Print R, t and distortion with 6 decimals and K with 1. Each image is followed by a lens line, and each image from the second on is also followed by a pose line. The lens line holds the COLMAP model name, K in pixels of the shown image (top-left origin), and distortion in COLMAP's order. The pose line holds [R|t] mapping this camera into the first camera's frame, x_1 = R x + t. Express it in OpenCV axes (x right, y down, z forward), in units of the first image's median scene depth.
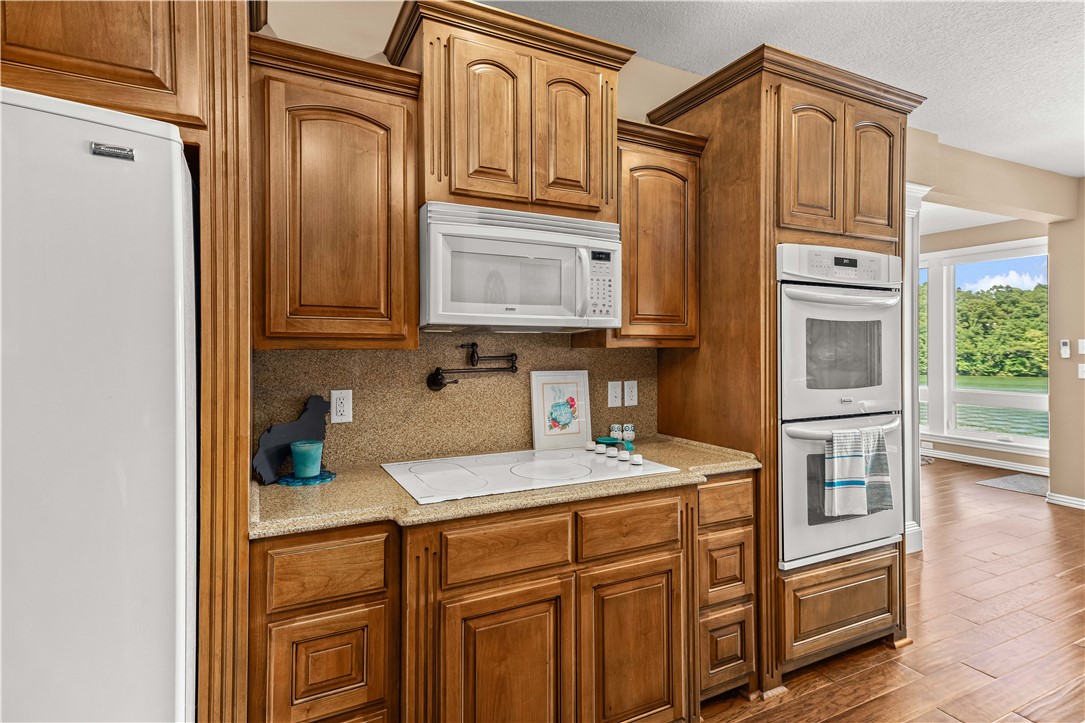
lens RADIAL K [[542.2, 0, 523.8], [0, 542.2, 346.6], [0, 0, 1]] dist [0.026984, -0.001821]
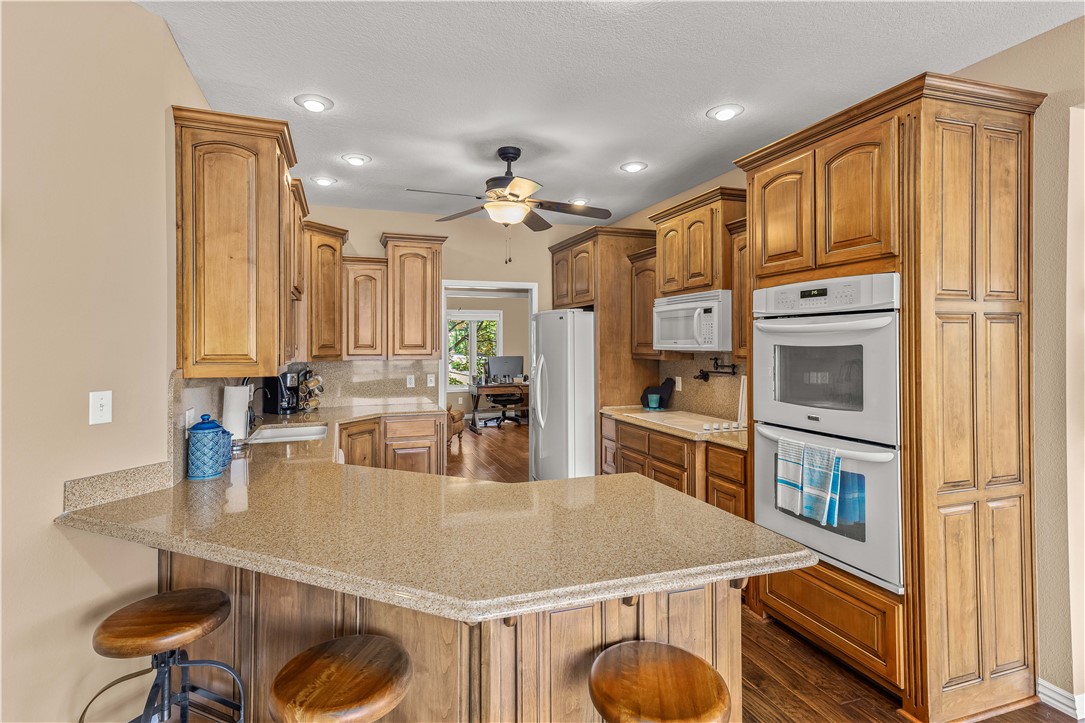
lens RADIAL K [[542.2, 0, 530.1], [0, 542.2, 339.4], [0, 0, 1]] dist [0.026984, -0.001821]
pose [[-0.116336, -0.008029, -0.993177, 1.889004], [0.002369, 0.999962, -0.008361, -0.056309], [0.993207, -0.003325, -0.116312, 0.597657]]
